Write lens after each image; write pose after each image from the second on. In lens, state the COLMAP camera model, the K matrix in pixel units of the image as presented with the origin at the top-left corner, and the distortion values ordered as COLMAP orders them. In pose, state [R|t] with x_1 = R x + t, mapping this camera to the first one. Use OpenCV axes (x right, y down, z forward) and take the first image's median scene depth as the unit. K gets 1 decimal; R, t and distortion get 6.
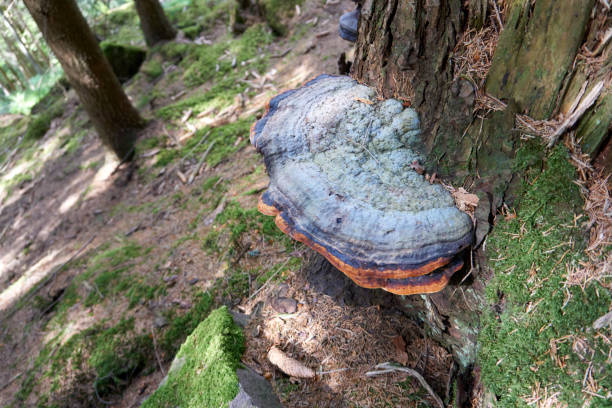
lens RADIAL K [[438.9, 0, 299.1], [0, 438.9, 204.3], [0, 0, 1]] dist [0.020049, 0.003841]
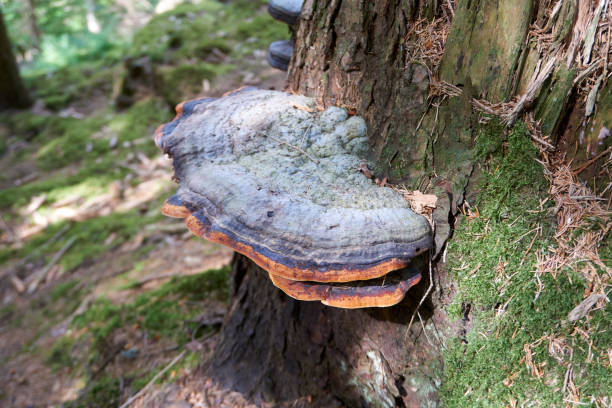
lens RADIAL K [[622.1, 0, 295.6], [0, 622.1, 204.7], [0, 0, 1]] dist [0.013052, 0.019225]
pose [[0.984560, 0.074047, 0.158611, -0.035810], [-0.029535, 0.963402, -0.266427, 0.262886], [-0.172535, 0.257629, 0.950715, -0.063913]]
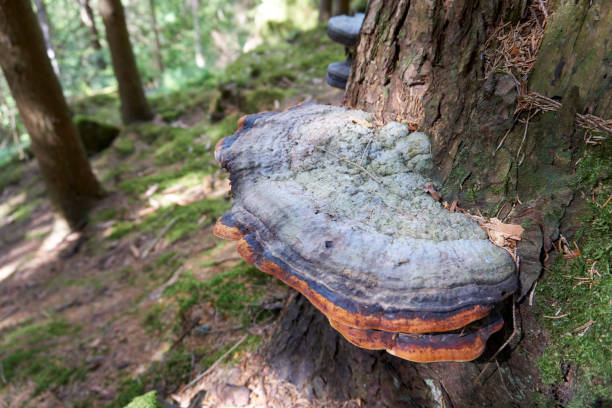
lens RADIAL K [[438.9, 0, 299.1], [0, 438.9, 204.3], [0, 0, 1]] dist [0.020049, 0.003841]
pose [[0.992960, 0.095325, 0.070305, -0.009174], [-0.076747, 0.969894, -0.231120, 0.115672], [-0.090220, 0.224097, 0.970382, 0.260932]]
